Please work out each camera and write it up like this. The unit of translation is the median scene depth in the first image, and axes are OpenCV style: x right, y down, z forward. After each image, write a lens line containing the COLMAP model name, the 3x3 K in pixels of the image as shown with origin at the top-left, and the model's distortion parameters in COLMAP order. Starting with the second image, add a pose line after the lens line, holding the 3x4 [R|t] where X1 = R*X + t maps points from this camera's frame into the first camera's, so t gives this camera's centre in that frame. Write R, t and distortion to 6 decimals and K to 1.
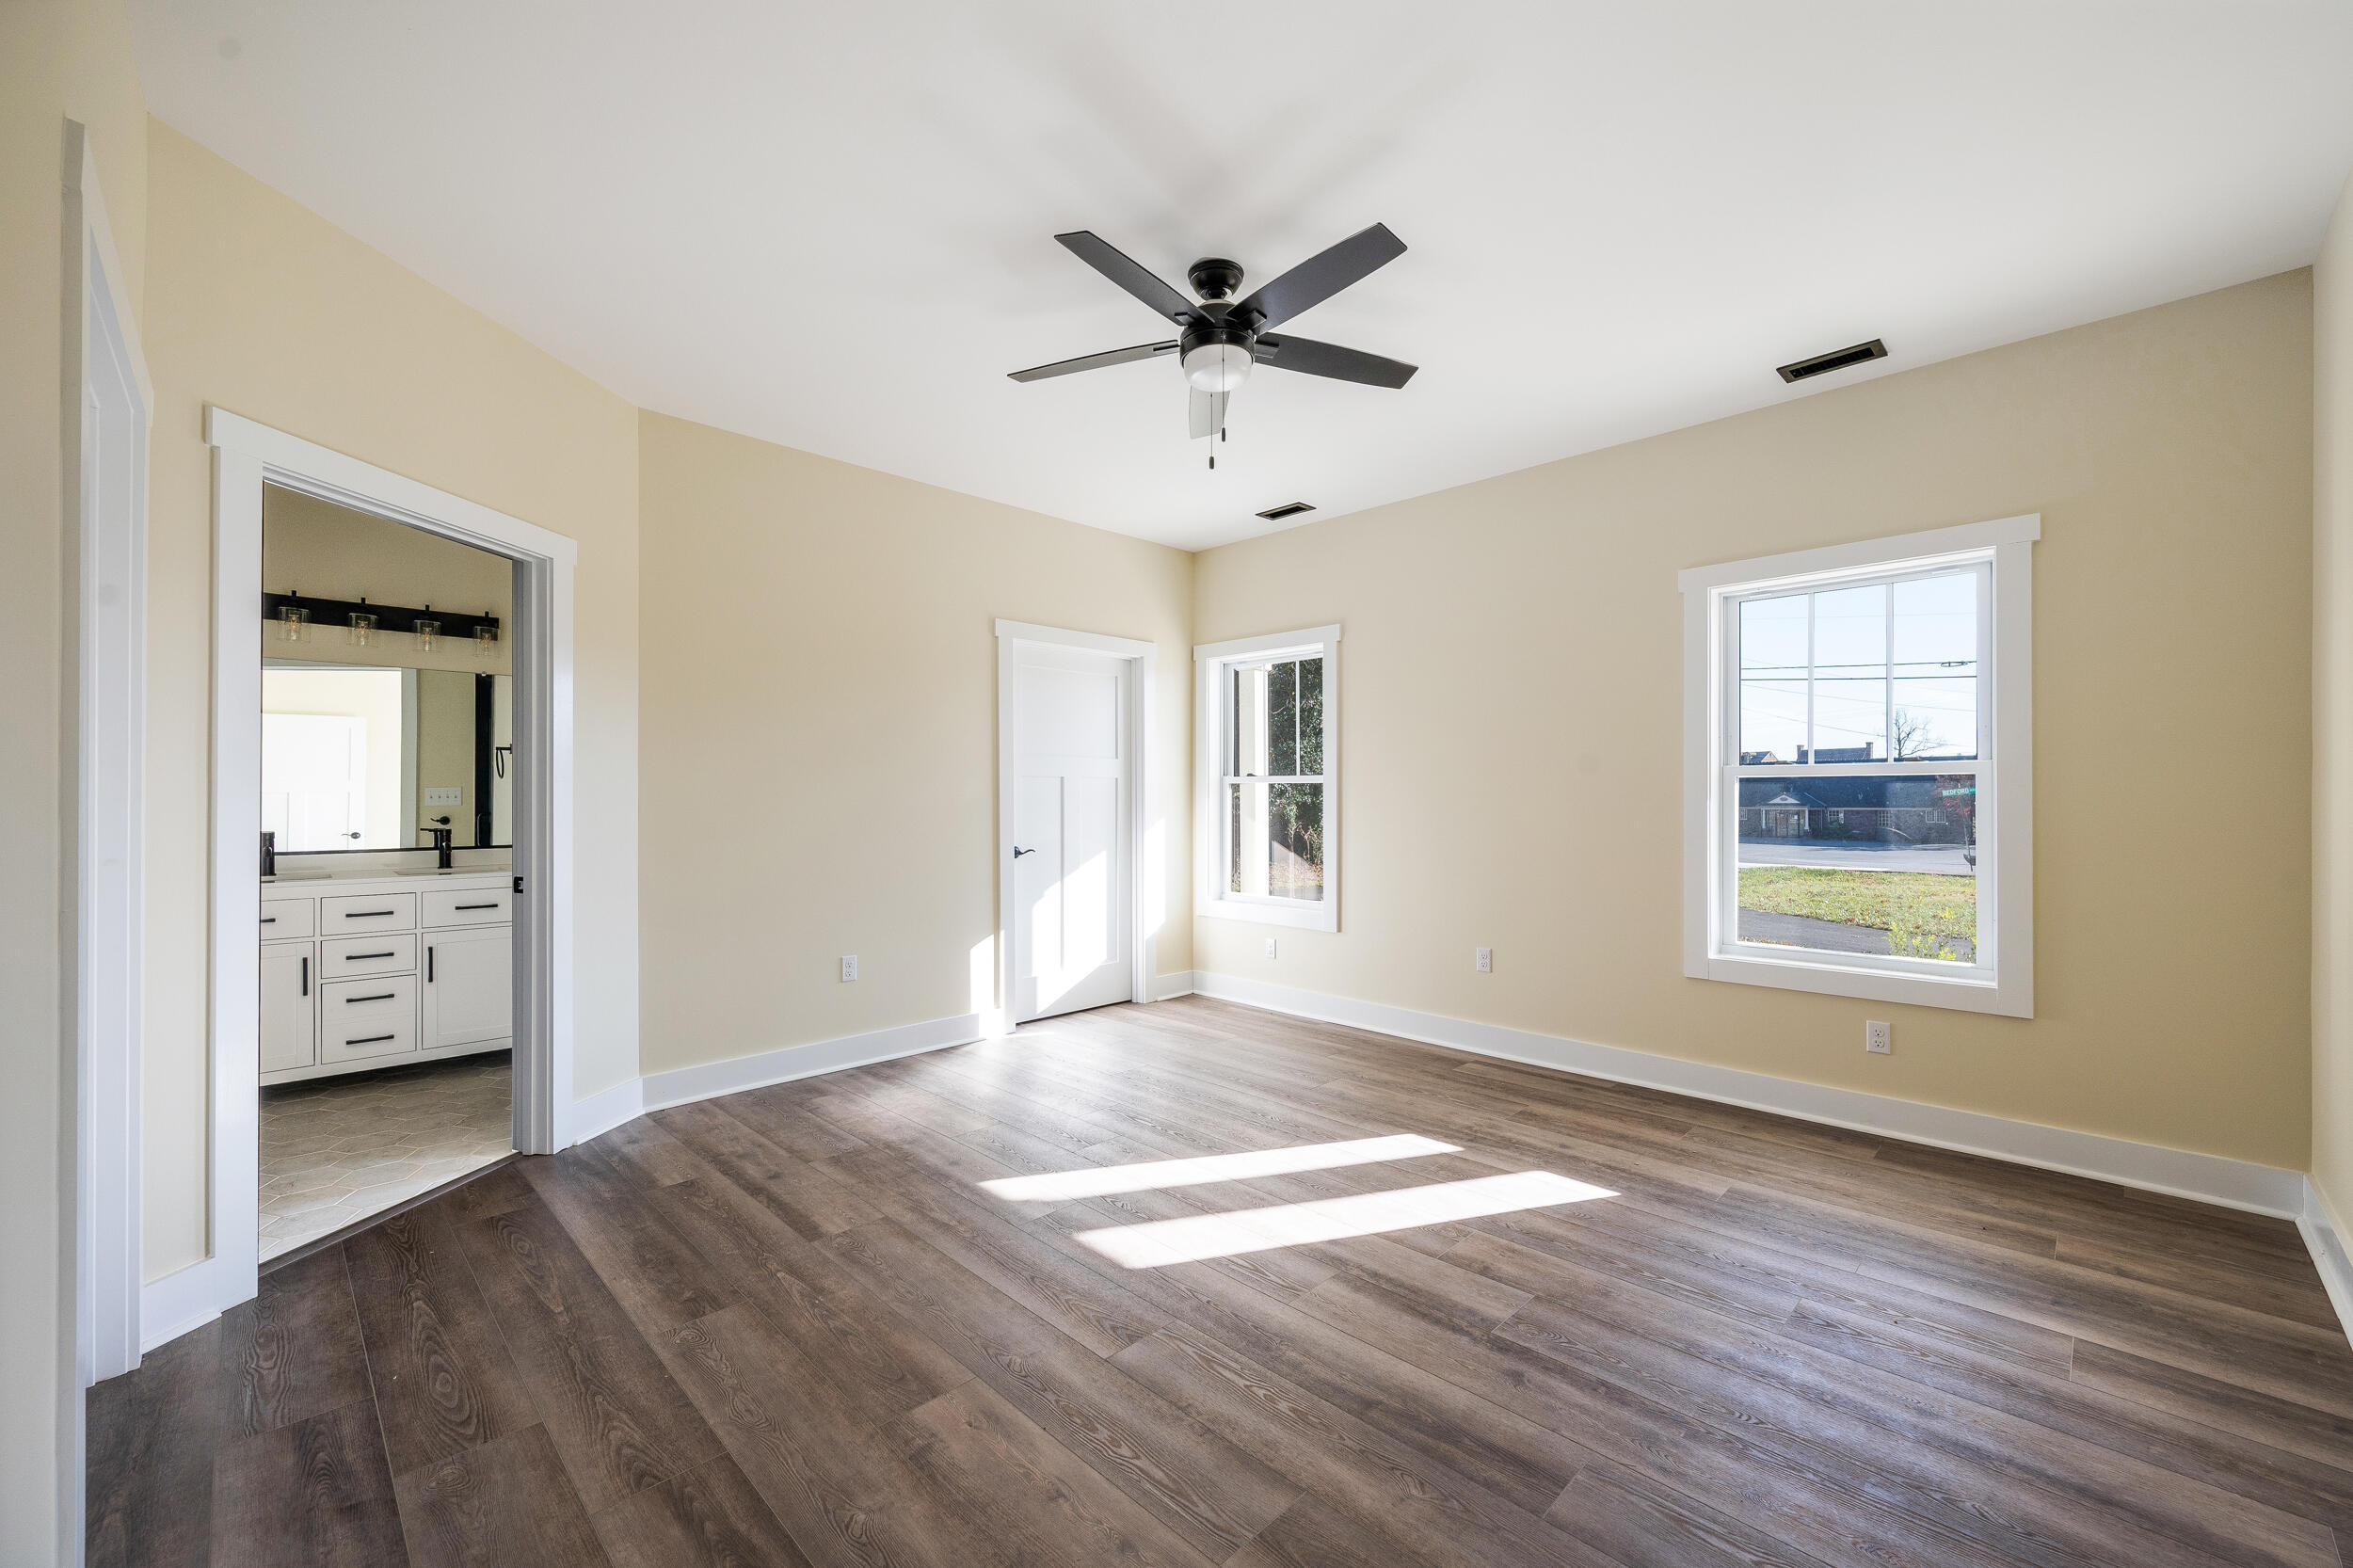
lens RADIAL K [[952.5, 0, 1166.8], [0, 952.5, 803.1], [0, 0, 1]] dist [0.000264, -0.001113]
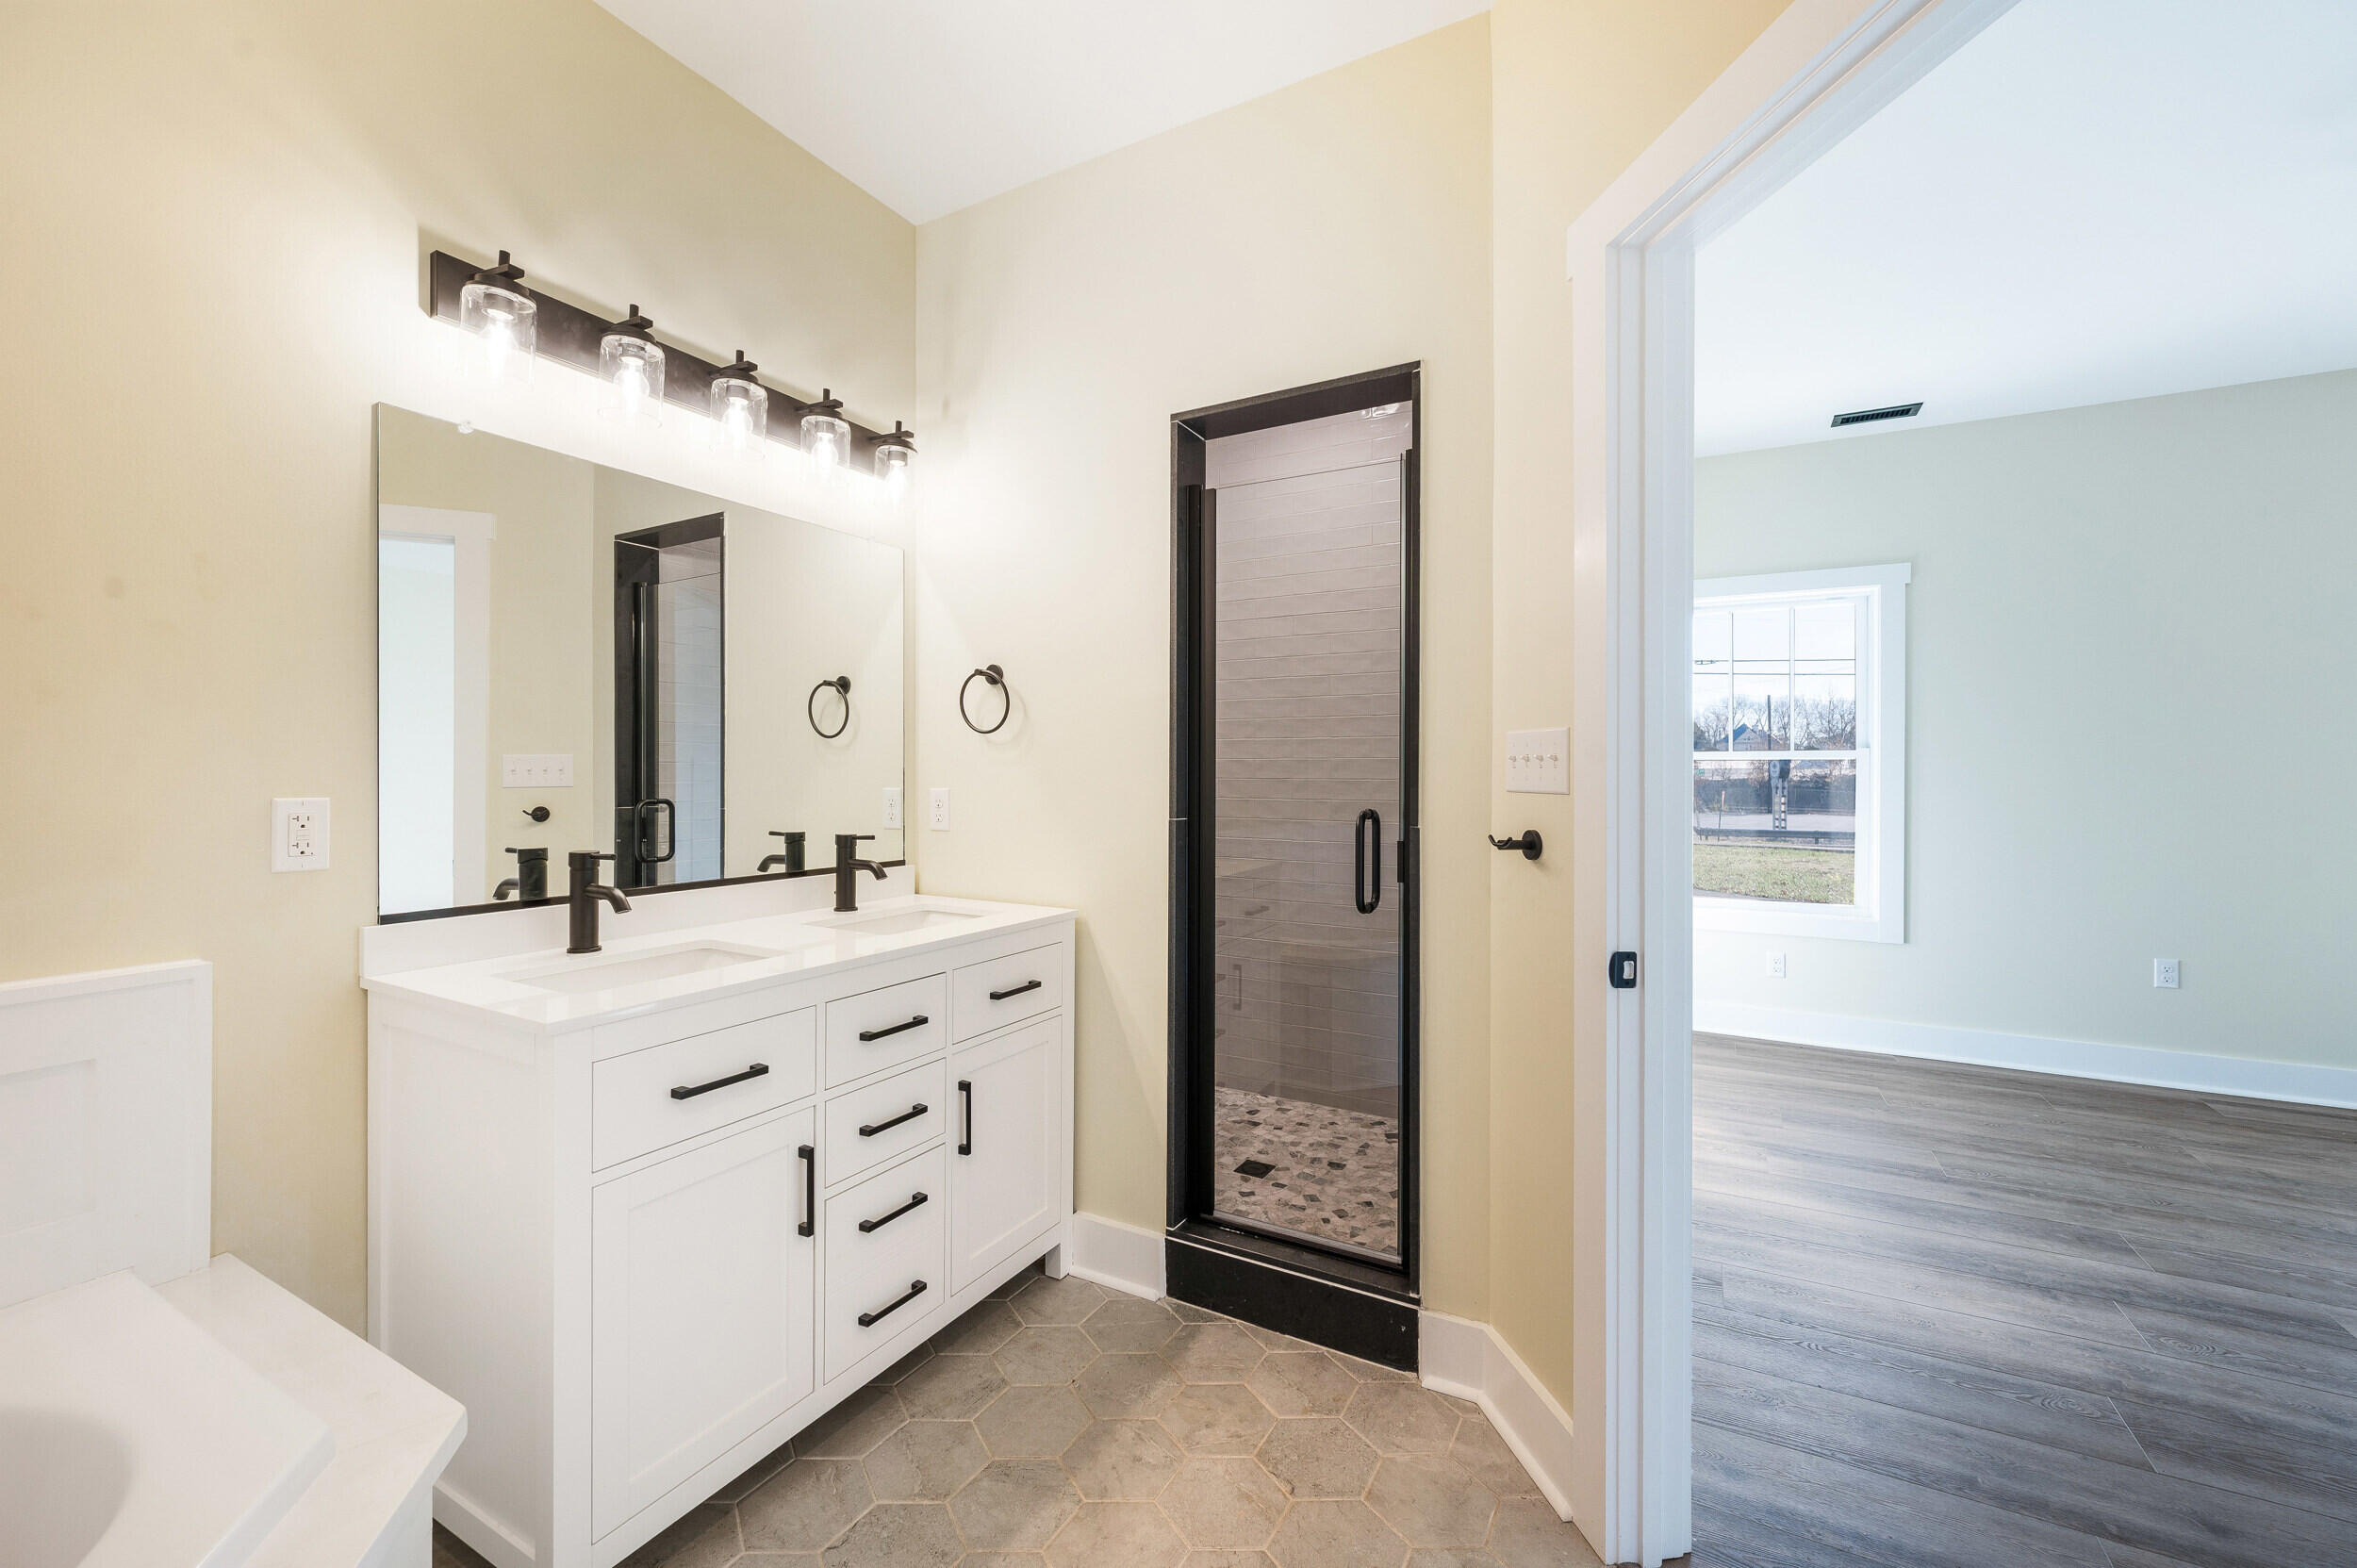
lens RADIAL K [[954.2, 0, 1177.6], [0, 954.2, 767.6], [0, 0, 1]] dist [0.000264, -0.001113]
pose [[0.955131, 0.006970, 0.296100, -0.805048], [-0.003215, 0.999908, -0.013167, -0.001765], [-0.296165, 0.011624, 0.955066, 0.499271]]
